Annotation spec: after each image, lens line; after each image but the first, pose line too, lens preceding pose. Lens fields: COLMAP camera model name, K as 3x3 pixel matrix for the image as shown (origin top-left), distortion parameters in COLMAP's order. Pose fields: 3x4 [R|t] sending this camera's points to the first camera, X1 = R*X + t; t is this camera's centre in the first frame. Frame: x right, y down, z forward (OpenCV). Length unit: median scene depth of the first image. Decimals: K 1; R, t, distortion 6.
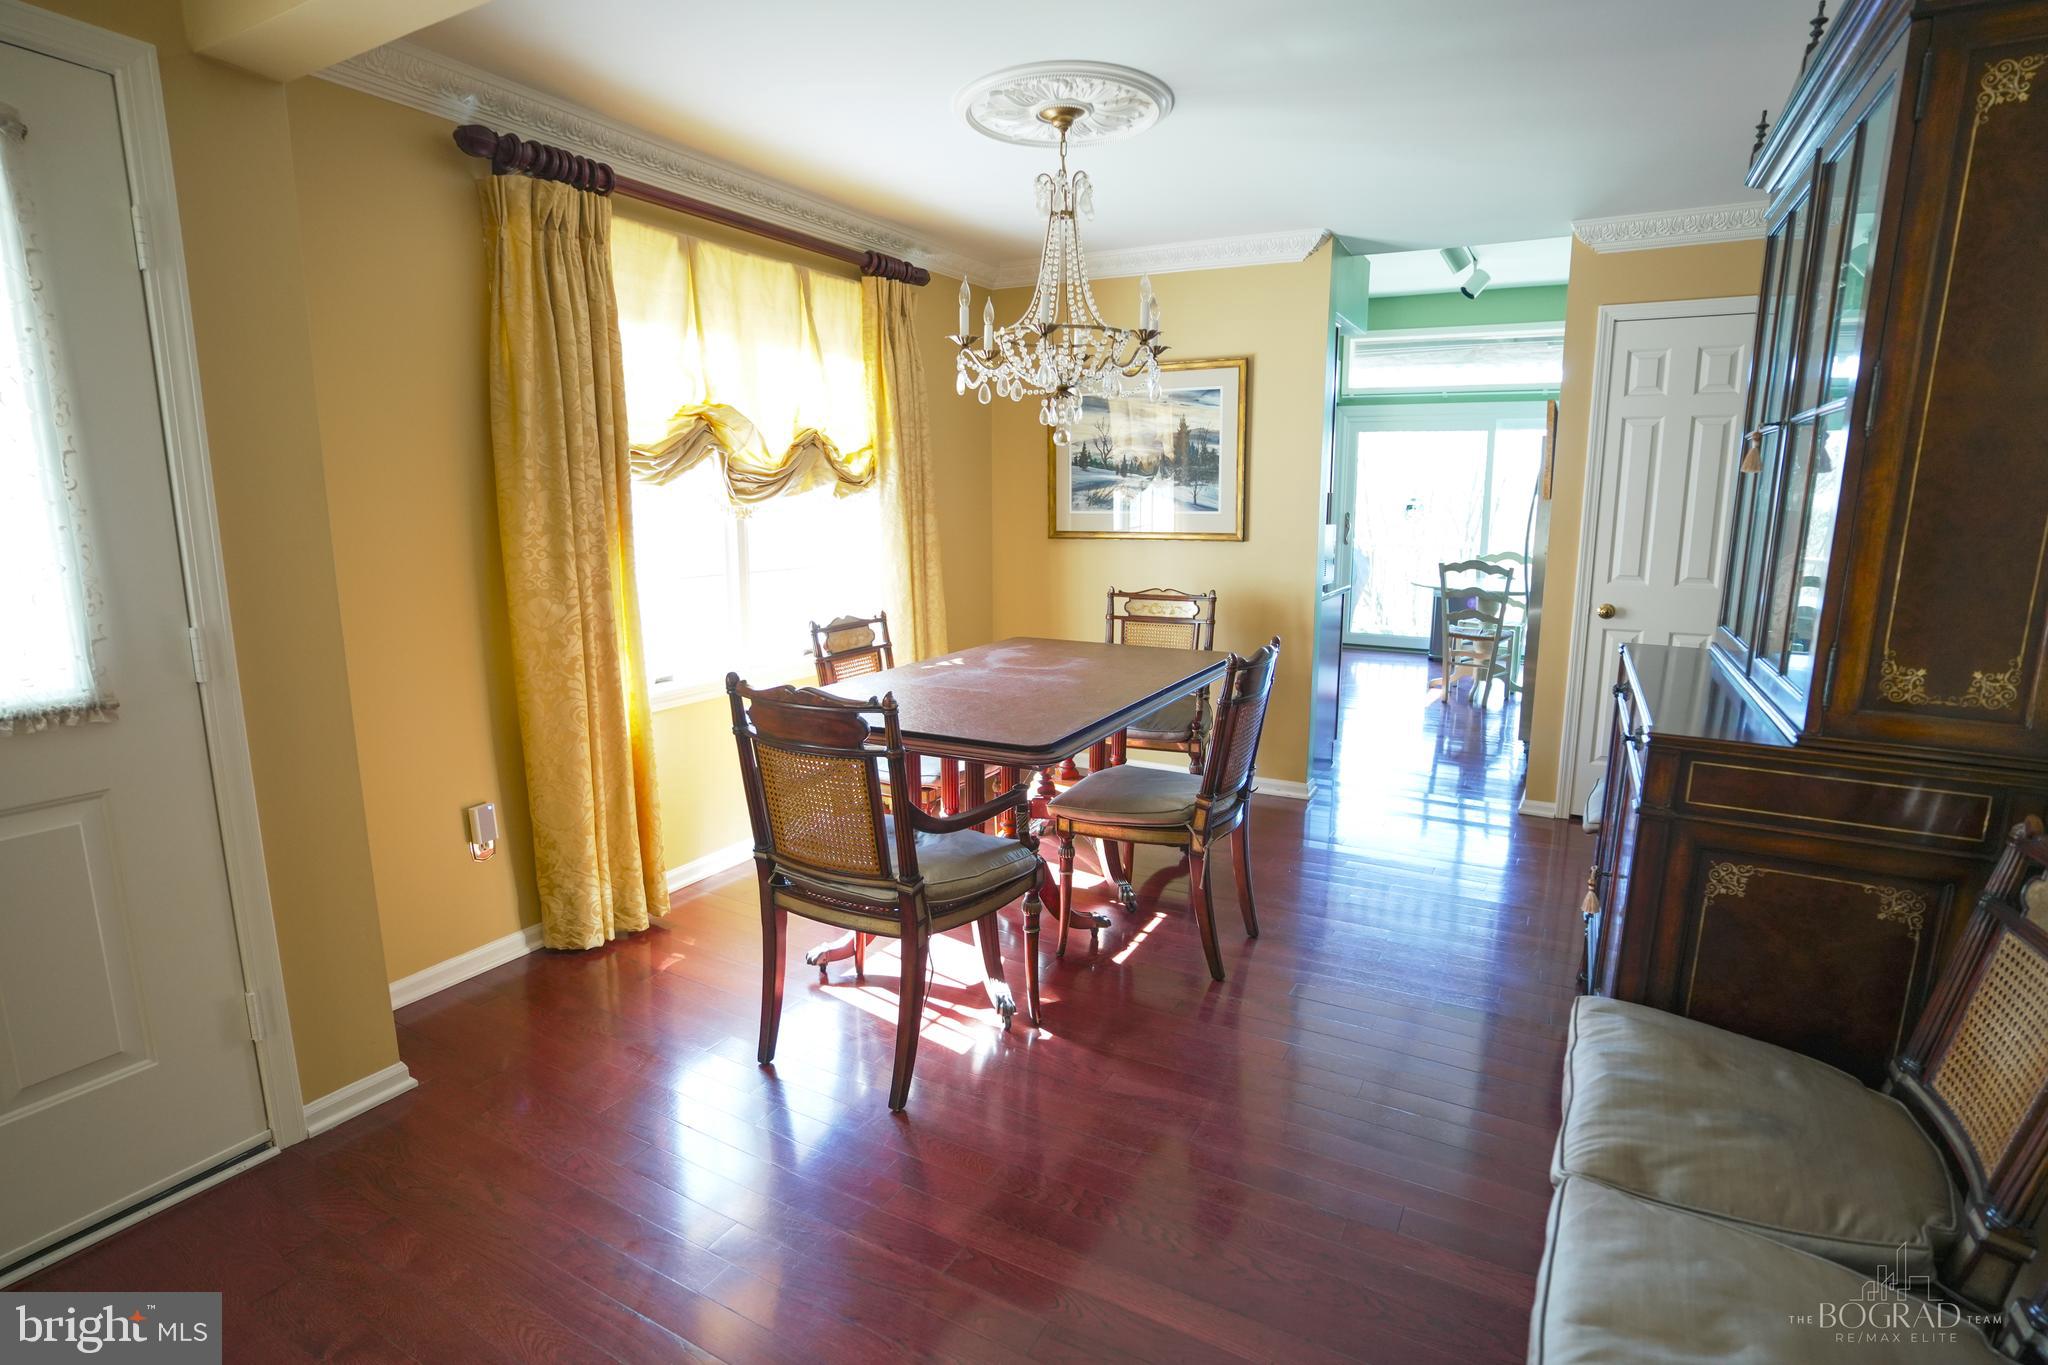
lens RADIAL K [[1004.8, 0, 1024.0], [0, 1004.8, 682.5], [0, 0, 1]] dist [-0.079644, 0.037685]
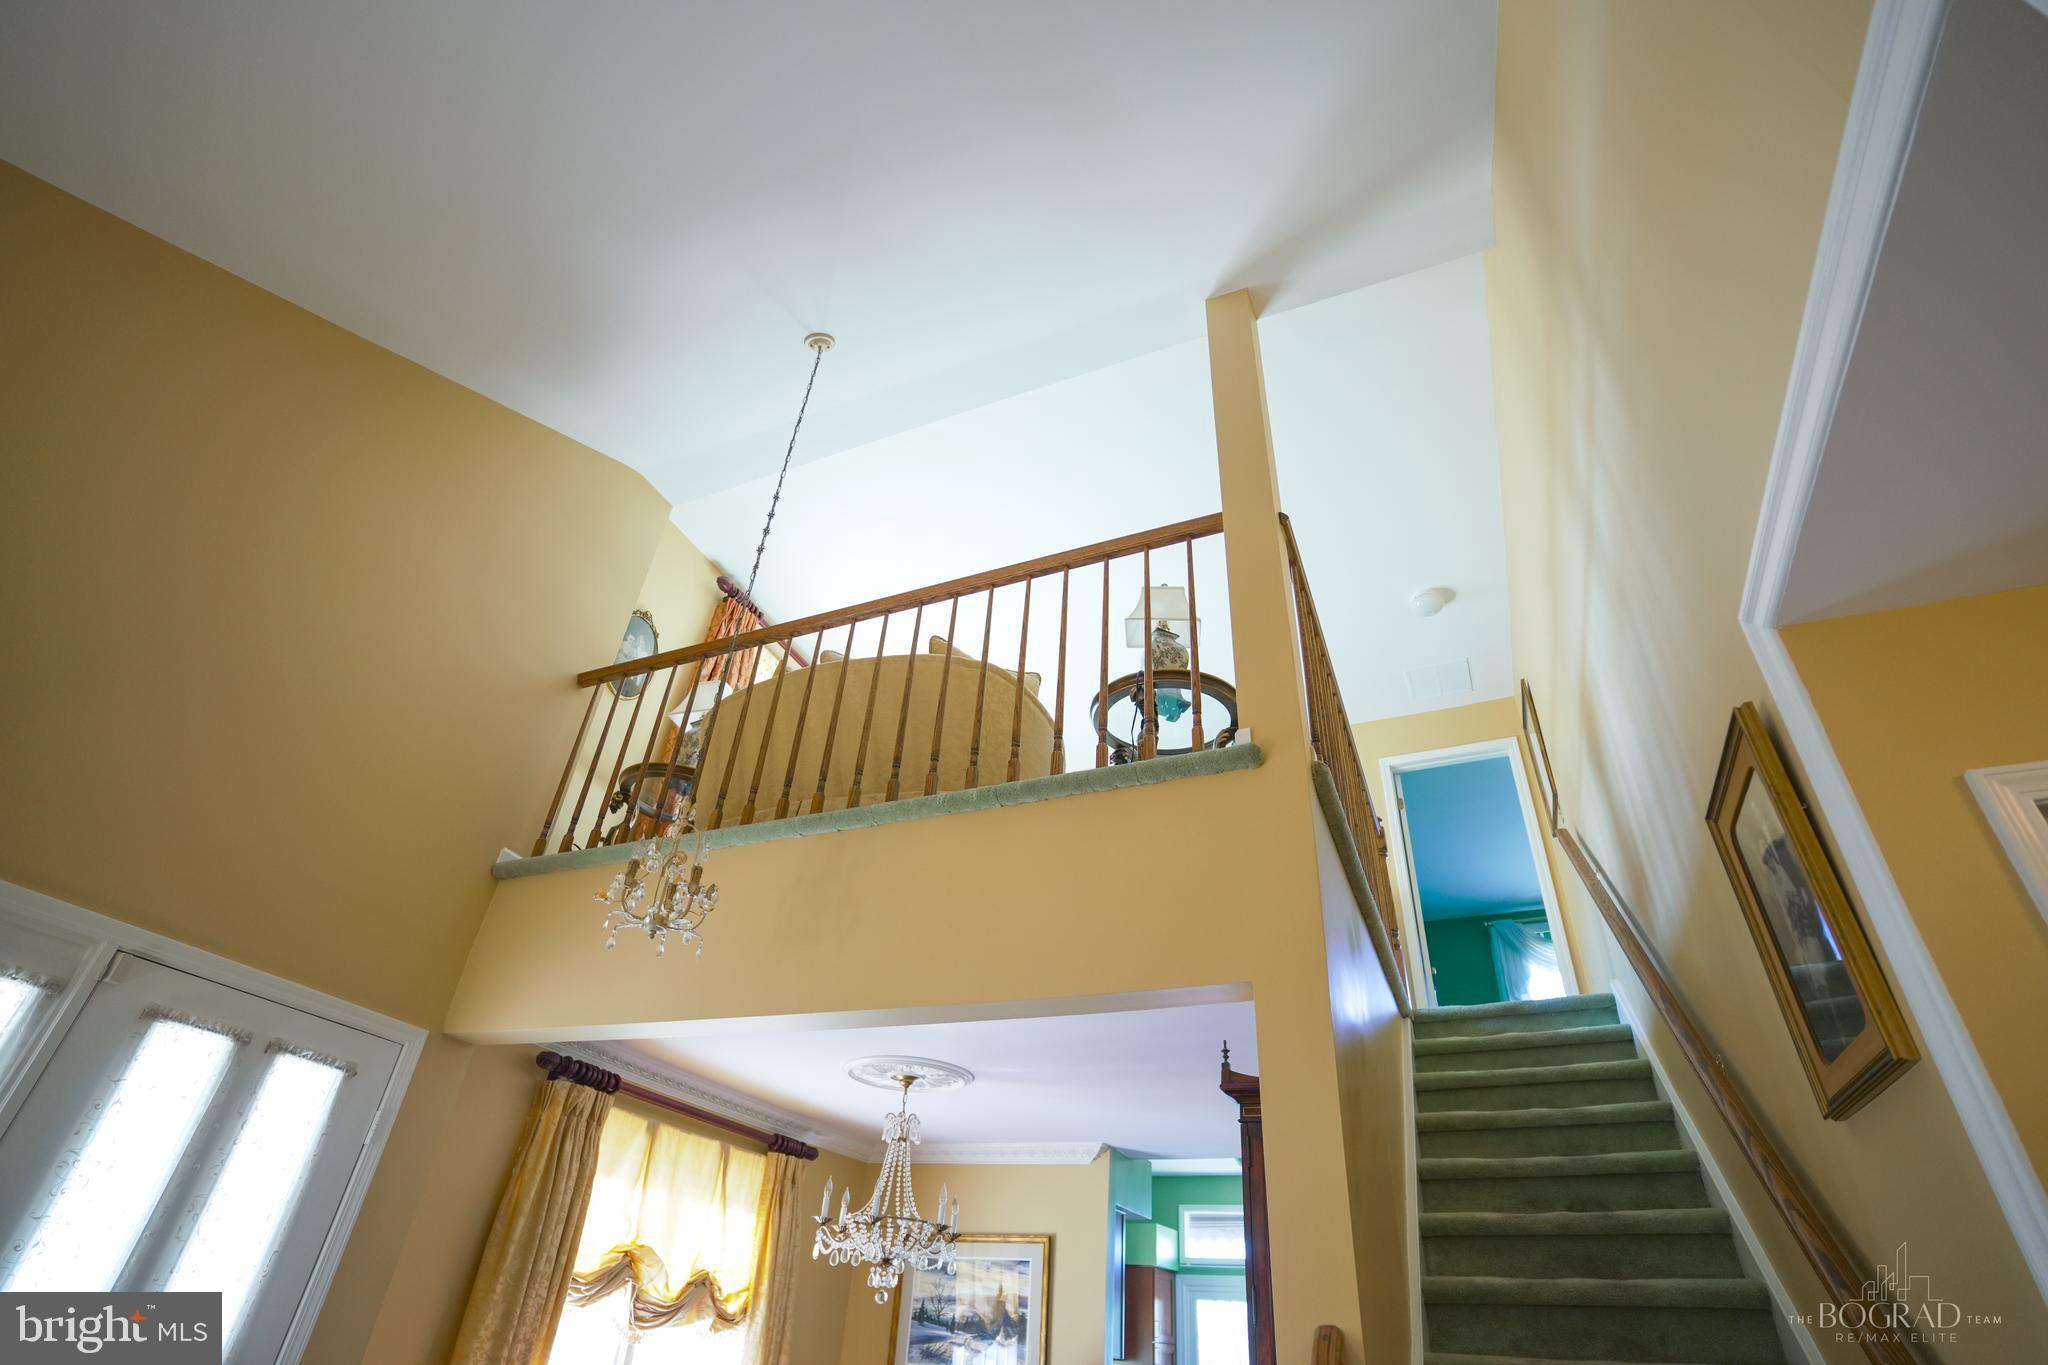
lens RADIAL K [[1004.8, 0, 1024.0], [0, 1004.8, 682.5], [0, 0, 1]] dist [-0.079644, 0.037685]
pose [[0.994246, 0.099416, 0.039883, 0.084101], [-0.041434, 0.700282, -0.712663, 0.112005], [-0.098780, 0.706910, 0.700372, -0.539801]]
